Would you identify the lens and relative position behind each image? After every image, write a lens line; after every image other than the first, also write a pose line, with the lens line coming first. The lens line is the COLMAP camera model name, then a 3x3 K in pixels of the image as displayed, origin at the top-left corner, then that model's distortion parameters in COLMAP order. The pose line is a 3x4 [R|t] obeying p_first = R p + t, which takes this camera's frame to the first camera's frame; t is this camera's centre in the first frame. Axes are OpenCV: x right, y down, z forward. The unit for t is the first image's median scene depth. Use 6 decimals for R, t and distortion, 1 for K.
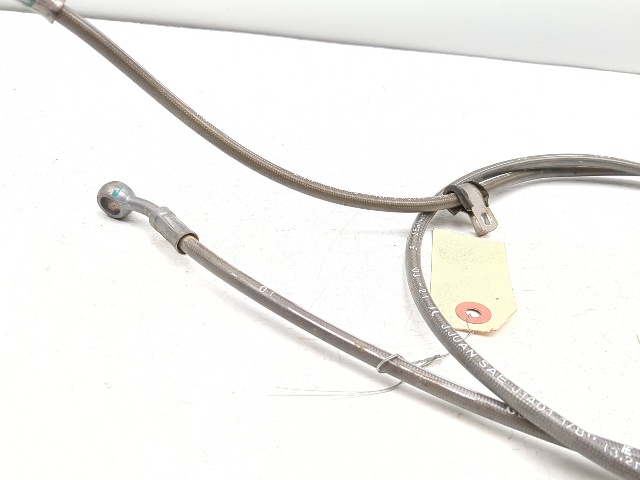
lens RADIAL K [[551.6, 0, 304.1], [0, 551.6, 242.6], [0, 0, 1]] dist [0.134837, -0.329045]
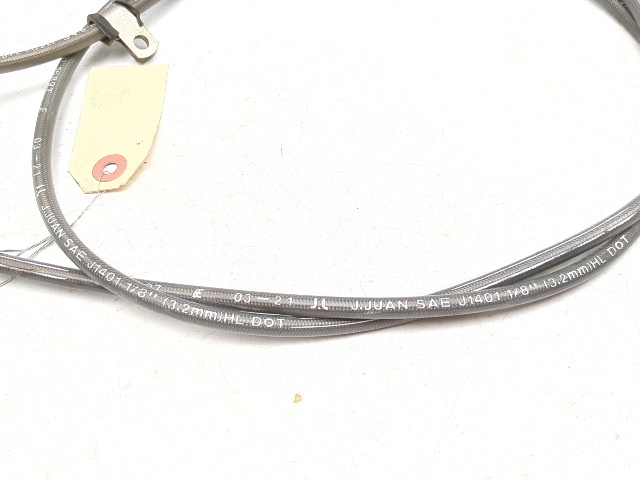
lens RADIAL K [[551.6, 0, 304.1], [0, 551.6, 242.6], [0, 0, 1]] dist [0.134837, -0.329045]
pose [[0.961597, -0.274447, -0.003282, 0.535403], [0.253685, 0.884161, 0.392304, -0.047777], [-0.104765, -0.378071, 0.919830, 0.025096]]
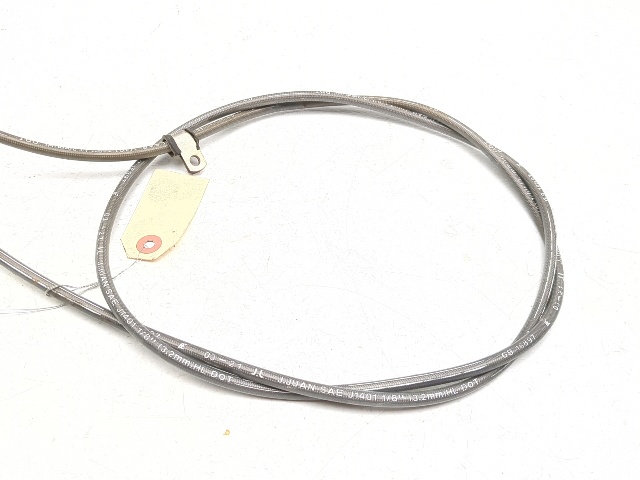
lens RADIAL K [[551.6, 0, 304.1], [0, 551.6, 242.6], [0, 0, 1]] dist [0.134837, -0.329045]
pose [[0.999256, -0.036084, -0.013647, 0.638776], [0.038433, 0.961803, 0.271032, -0.215005], [0.003346, -0.271354, 0.962474, -0.300805]]
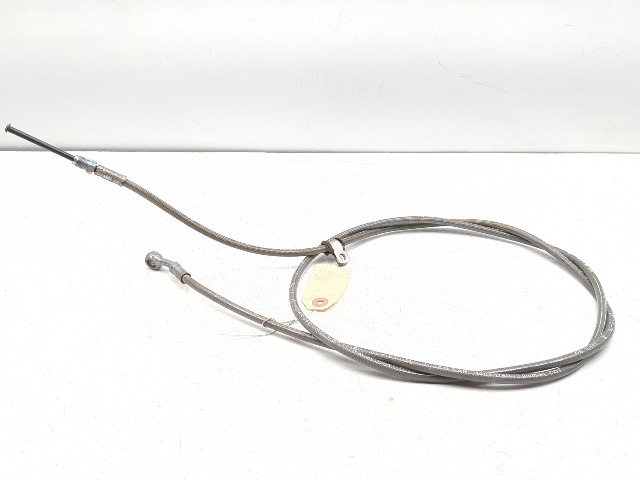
lens RADIAL K [[551.6, 0, 304.1], [0, 551.6, 242.6], [0, 0, 1]] dist [0.134837, -0.329045]
pose [[0.992615, -0.072333, -0.097384, 0.415765], [0.063188, 0.993572, -0.093927, 0.084987], [0.103552, 0.087079, 0.990805, -0.977373]]
